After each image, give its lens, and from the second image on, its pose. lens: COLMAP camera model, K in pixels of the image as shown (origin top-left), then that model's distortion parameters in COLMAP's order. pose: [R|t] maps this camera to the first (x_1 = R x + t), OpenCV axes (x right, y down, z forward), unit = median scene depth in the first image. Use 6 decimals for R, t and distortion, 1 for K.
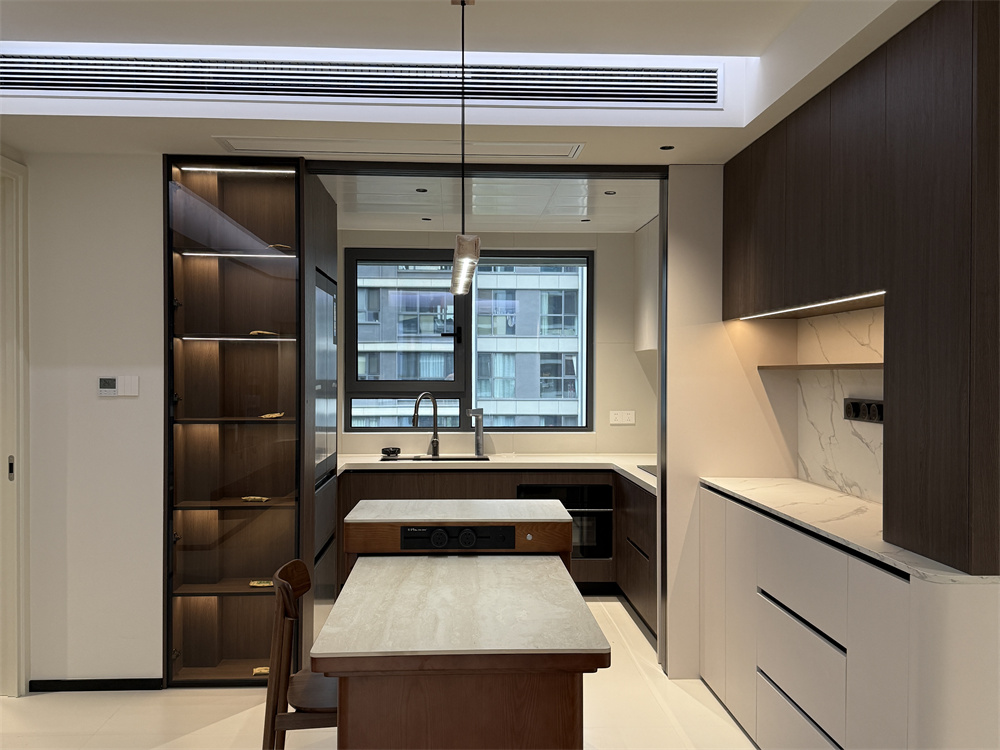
lens RADIAL K [[928.8, 0, 497.9], [0, 928.8, 377.4], [0, 0, 1]] dist [0.179255, -0.374858]
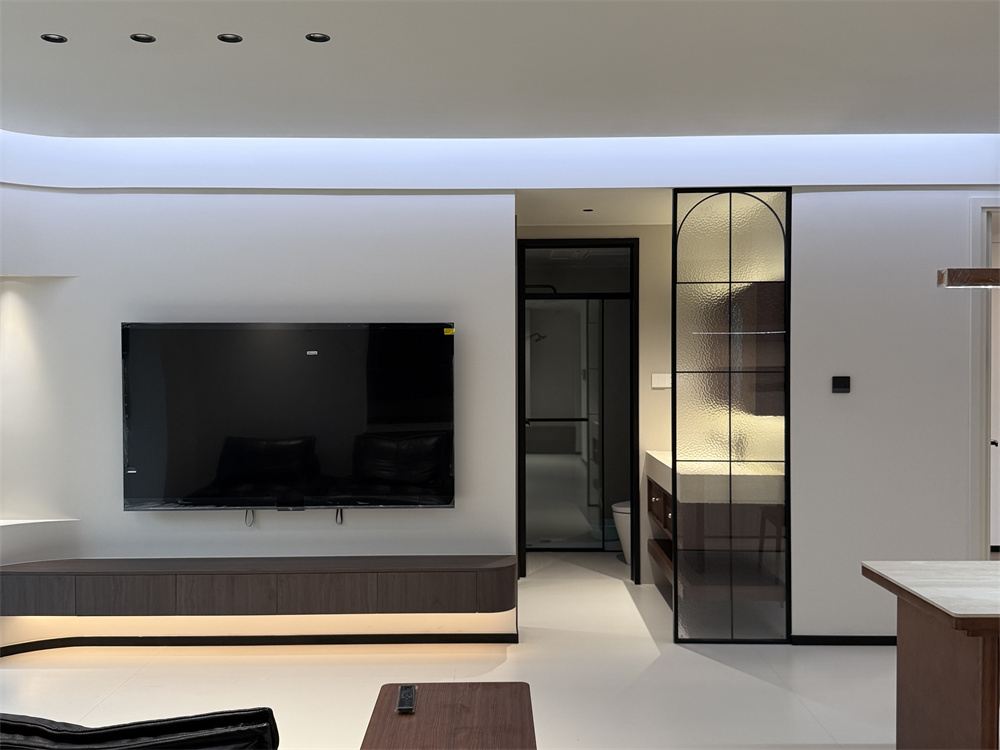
lens RADIAL K [[928.8, 0, 497.9], [0, 928.8, 377.4], [0, 0, 1]] dist [0.179255, -0.374858]
pose [[-0.050063, 0.013473, -0.998655, 0.681871], [-0.003285, 0.999901, 0.013655, -0.011714], [0.998741, 0.003965, -0.050014, 0.248551]]
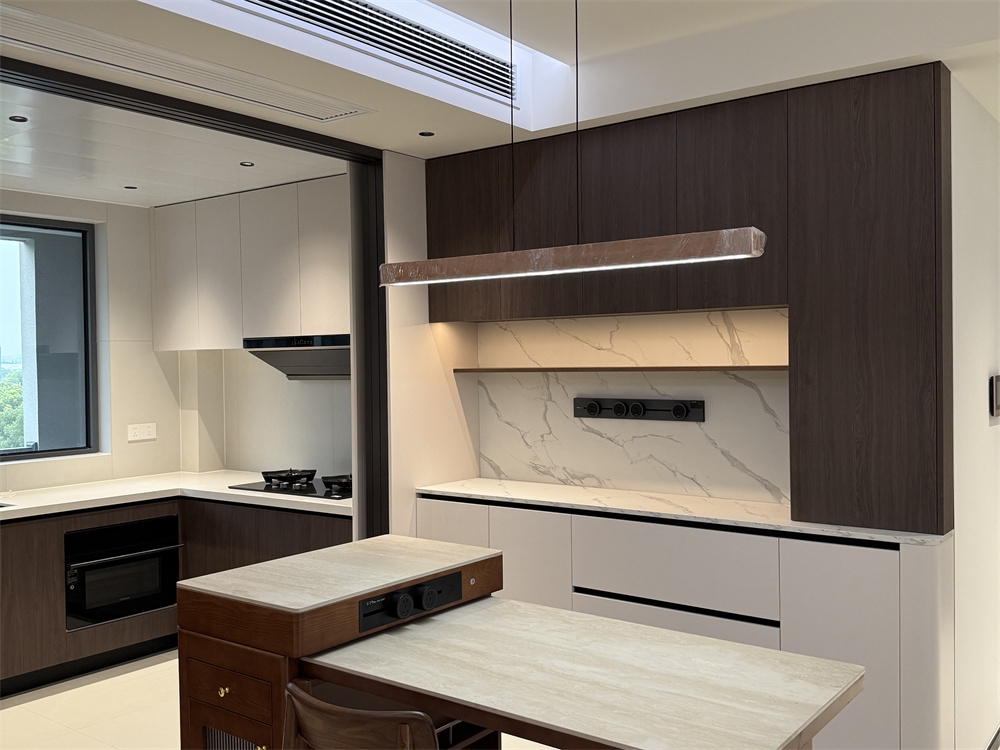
lens RADIAL K [[928.1, 0, 498.6], [0, 928.1, 372.3], [0, 0, 1]] dist [0.179694, -0.383615]
pose [[0.641952, -0.022379, 0.766418, -0.448684], [0.019965, 0.999723, 0.012468, -0.020011], [-0.766485, 0.007298, 0.642221, 0.336732]]
